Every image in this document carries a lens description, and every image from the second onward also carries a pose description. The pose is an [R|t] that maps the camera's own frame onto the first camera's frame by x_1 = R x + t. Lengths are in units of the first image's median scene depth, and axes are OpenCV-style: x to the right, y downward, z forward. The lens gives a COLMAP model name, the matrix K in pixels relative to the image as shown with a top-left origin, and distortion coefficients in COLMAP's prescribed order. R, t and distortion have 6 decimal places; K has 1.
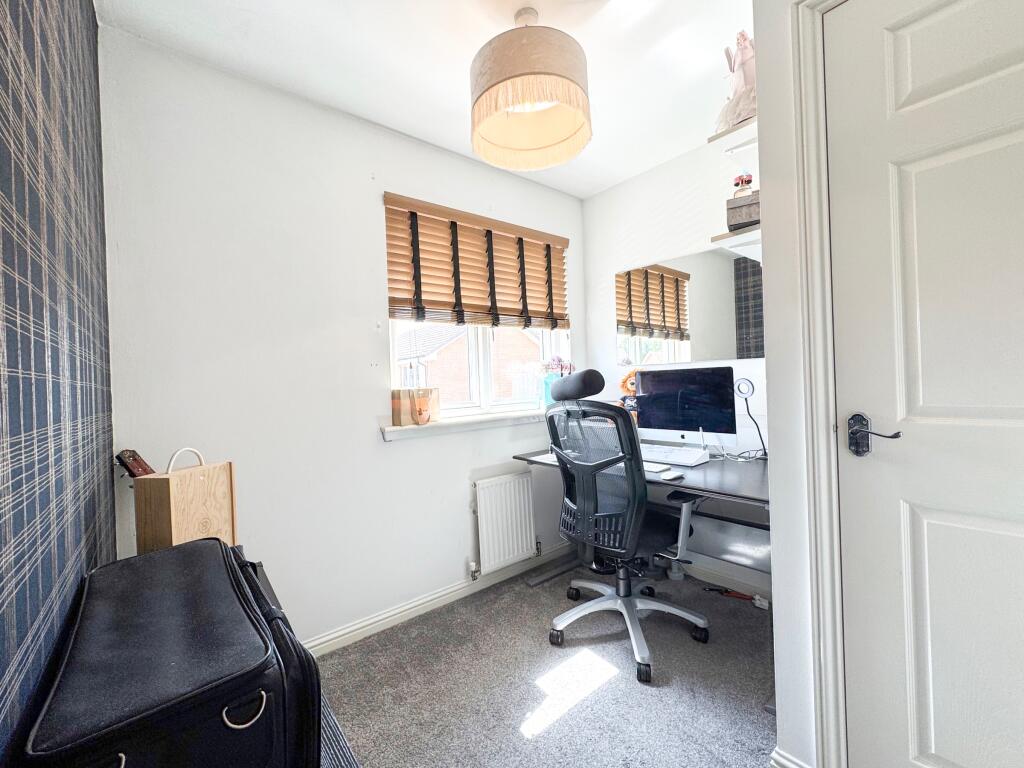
lens RADIAL K [[429.9, 0, 511.9], [0, 429.9, 384.2], [0, 0, 1]] dist [-0.000328, 0.000000]
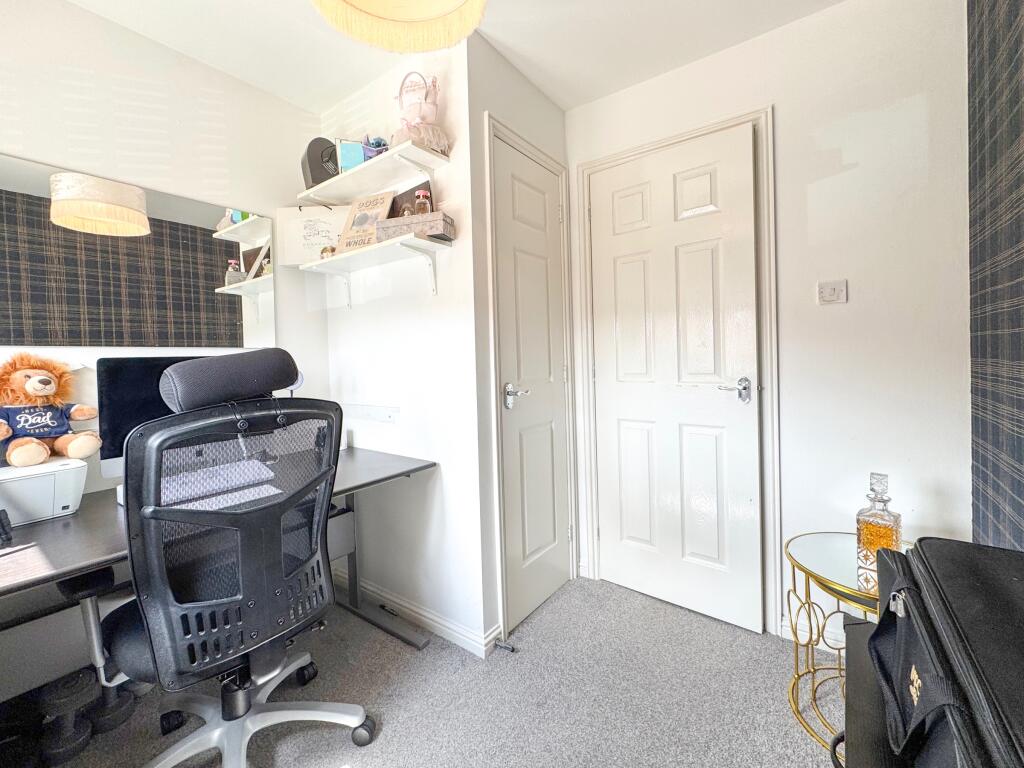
lens RADIAL K [[429.9, 0, 511.6], [0, 429.9, 376.2], [0, 0, 1]] dist [-0.000328, 0.000000]
pose [[-0.259539, 0.006114, 0.965713, -0.437740], [0.039251, 0.999220, 0.004223, 0.015063], [-0.964935, 0.039002, -0.259577, 0.742958]]
